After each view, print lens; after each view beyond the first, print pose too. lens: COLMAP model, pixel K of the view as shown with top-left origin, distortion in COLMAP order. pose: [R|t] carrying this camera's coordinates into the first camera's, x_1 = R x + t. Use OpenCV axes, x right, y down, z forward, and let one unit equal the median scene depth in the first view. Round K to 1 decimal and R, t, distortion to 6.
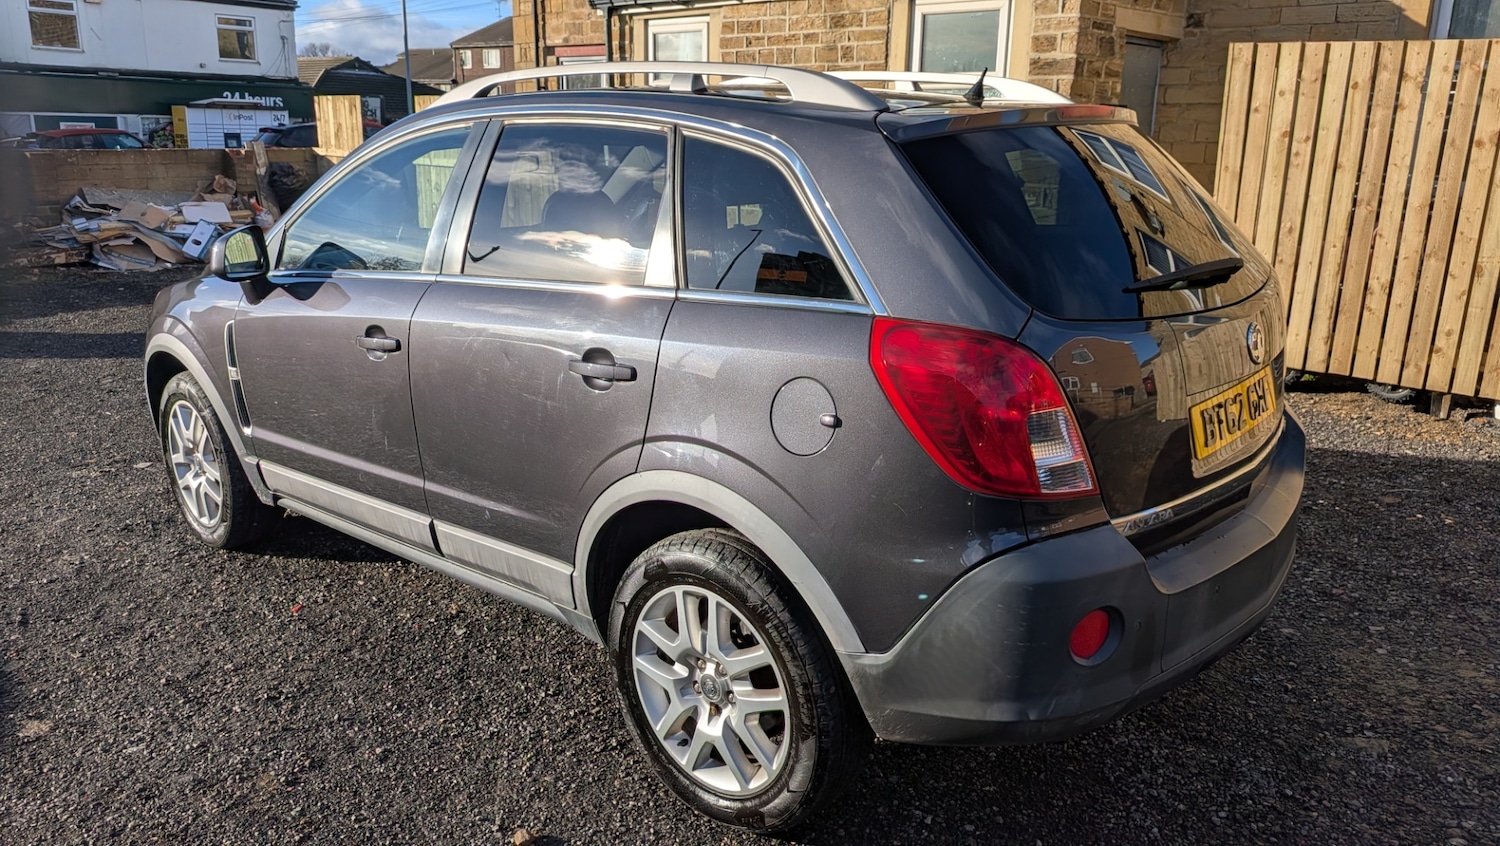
lens RADIAL K [[1120.3, 0, 762.6], [0, 1120.3, 425.5], [0, 0, 1]] dist [0.021127, -0.039618]
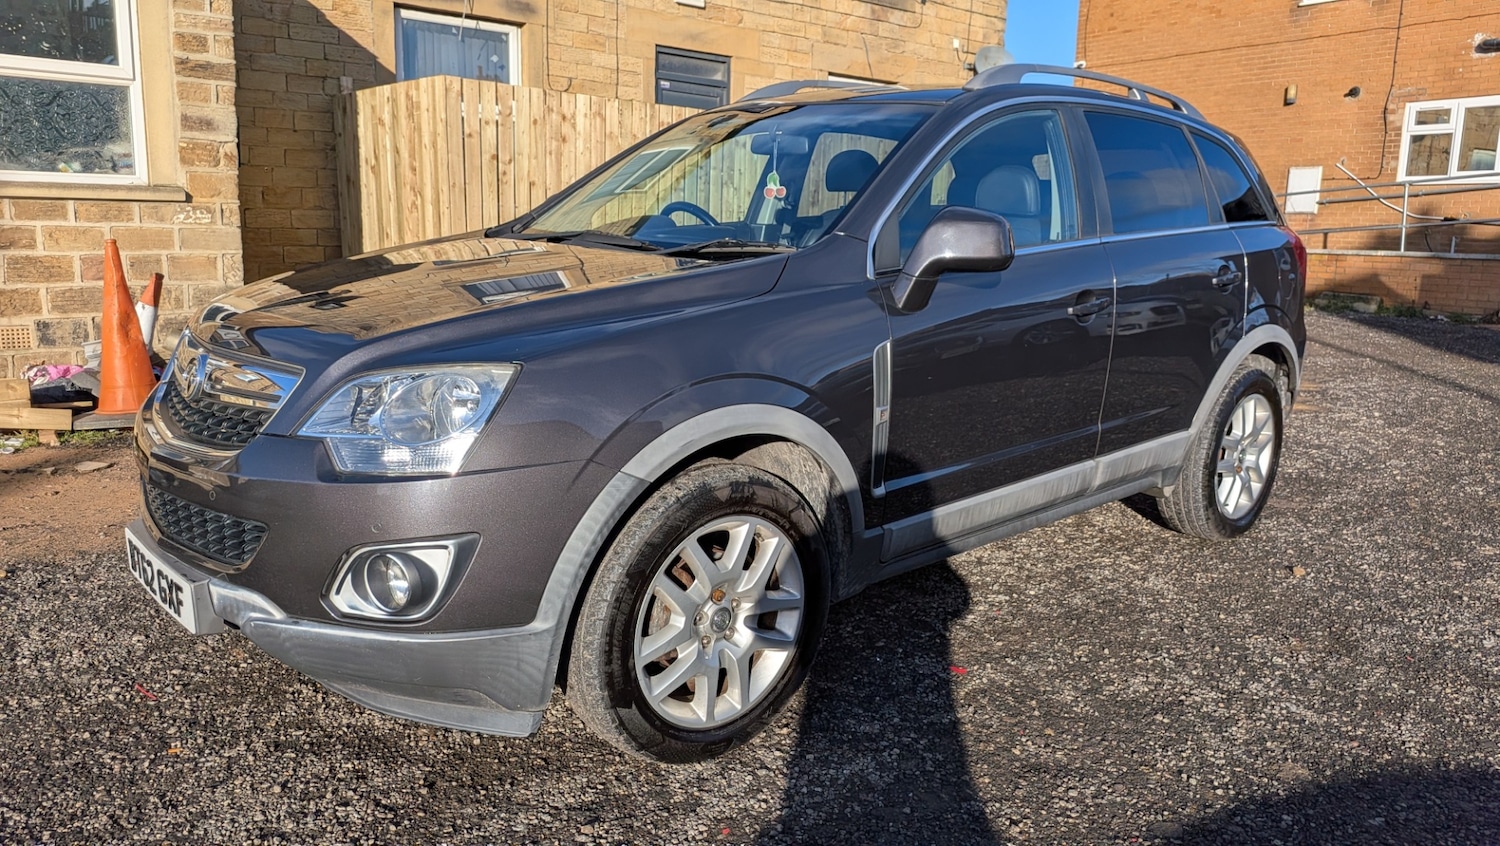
lens RADIAL K [[1120.3, 0, 725.6], [0, 1120.3, 431.2], [0, 0, 1]] dist [0.021127, -0.039618]
pose [[0.157187, -0.190948, 0.968933, -1.578331], [0.220279, 0.963191, 0.154081, -0.224994], [-0.962688, 0.189216, 0.193463, 1.243038]]
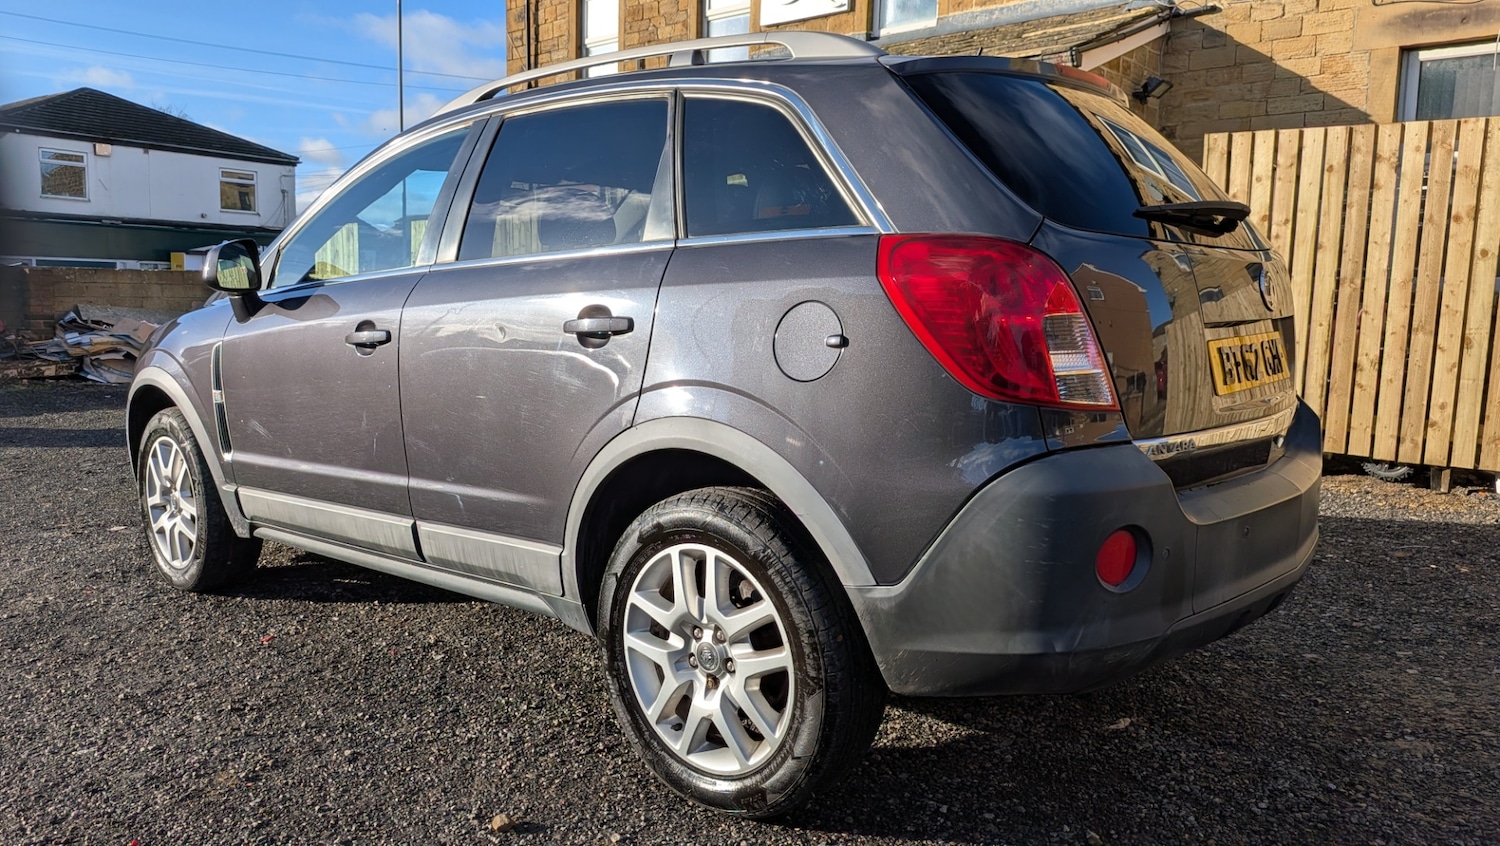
lens RADIAL K [[1120.3, 0, 745.6], [0, 1120.3, 415.5], [0, 0, 1]] dist [0.021127, -0.039618]
pose [[0.999999, 0.001146, 0.000886, -0.012888], [-0.001007, 0.989633, -0.143617, 0.137588], [-0.001041, 0.143616, 0.989633, 0.037802]]
